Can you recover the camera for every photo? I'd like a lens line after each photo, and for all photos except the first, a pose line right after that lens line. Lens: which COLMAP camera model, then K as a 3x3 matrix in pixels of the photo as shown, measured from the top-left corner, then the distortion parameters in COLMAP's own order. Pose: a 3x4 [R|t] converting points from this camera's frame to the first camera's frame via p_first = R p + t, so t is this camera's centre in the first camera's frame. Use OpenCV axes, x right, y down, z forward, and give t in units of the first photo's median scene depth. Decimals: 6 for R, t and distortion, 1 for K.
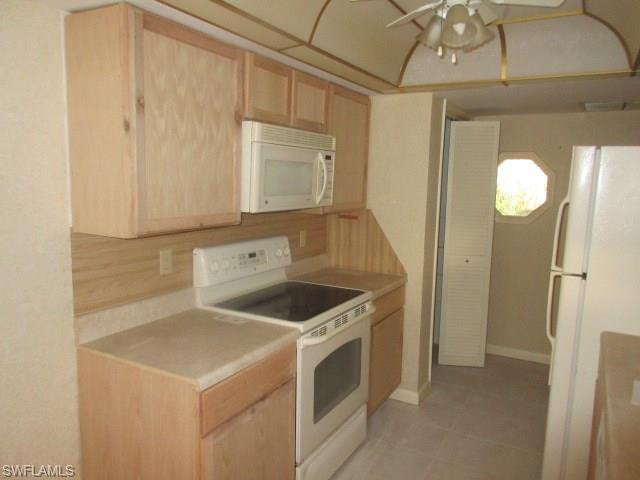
lens RADIAL K [[483.8, 0, 312.9], [0, 483.8, 234.5], [0, 0, 1]] dist [0.012571, -0.008460]
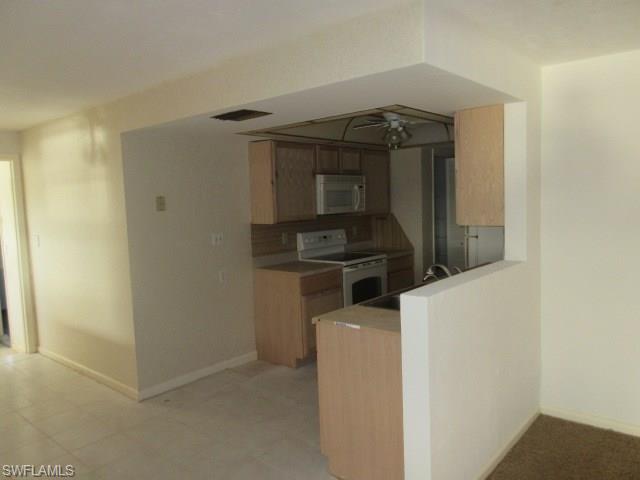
lens RADIAL K [[483.8, 0, 322.3], [0, 483.8, 237.6], [0, 0, 1]] dist [0.012571, -0.008460]
pose [[0.982576, -0.040118, -0.181479, 0.253528], [0.033405, 0.998645, -0.039893, 0.136699], [0.182833, 0.033136, 0.982585, -1.085950]]
